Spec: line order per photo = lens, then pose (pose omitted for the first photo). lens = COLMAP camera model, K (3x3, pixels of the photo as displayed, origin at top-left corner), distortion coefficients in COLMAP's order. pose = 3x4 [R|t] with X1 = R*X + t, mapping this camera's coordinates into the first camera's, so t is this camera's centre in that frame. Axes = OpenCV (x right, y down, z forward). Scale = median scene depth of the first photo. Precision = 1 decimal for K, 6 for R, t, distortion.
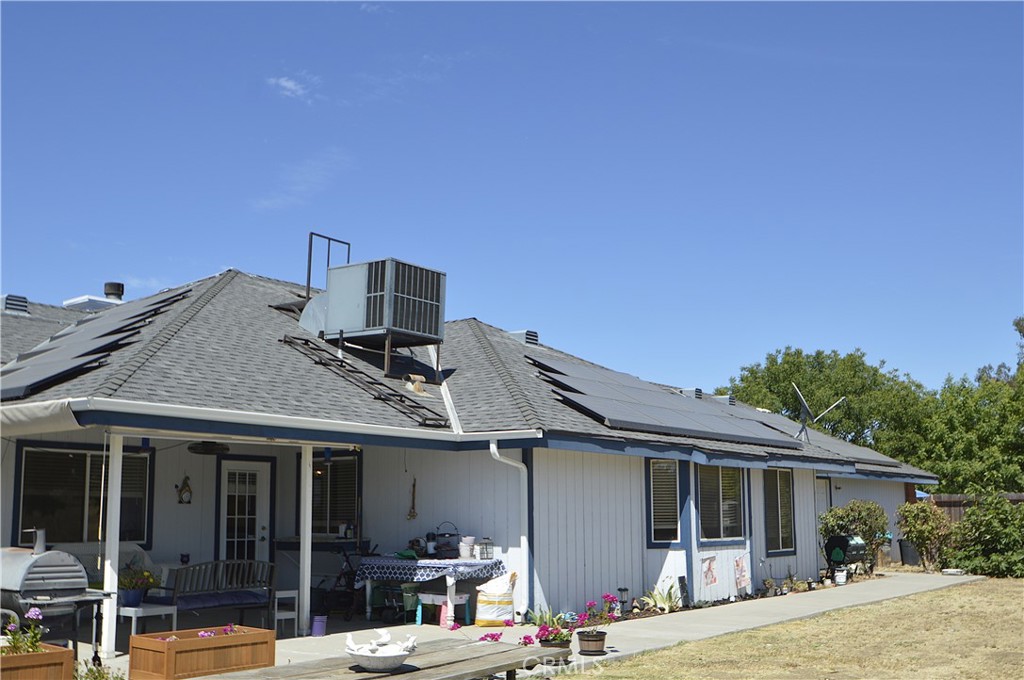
lens RADIAL K [[1019.4, 0, 512.0], [0, 1019.4, 340.0], [0, 0, 1]] dist [-0.127436, -0.001485]
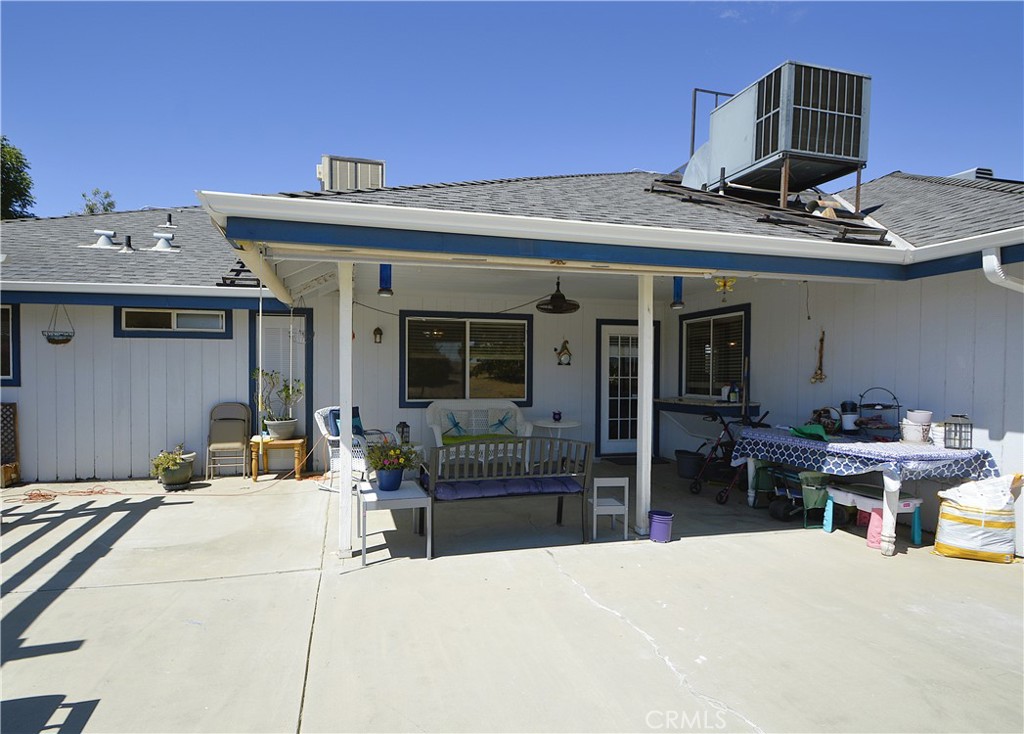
lens RADIAL K [[446.1, 0, 510.3], [0, 446.1, 380.3], [0, 0, 1]] dist [0.019279, -0.017361]
pose [[0.766015, 0.022726, -0.642421, -0.059801], [0.095453, 0.984274, 0.148636, 0.103207], [0.635696, -0.175178, 0.751800, 0.602838]]
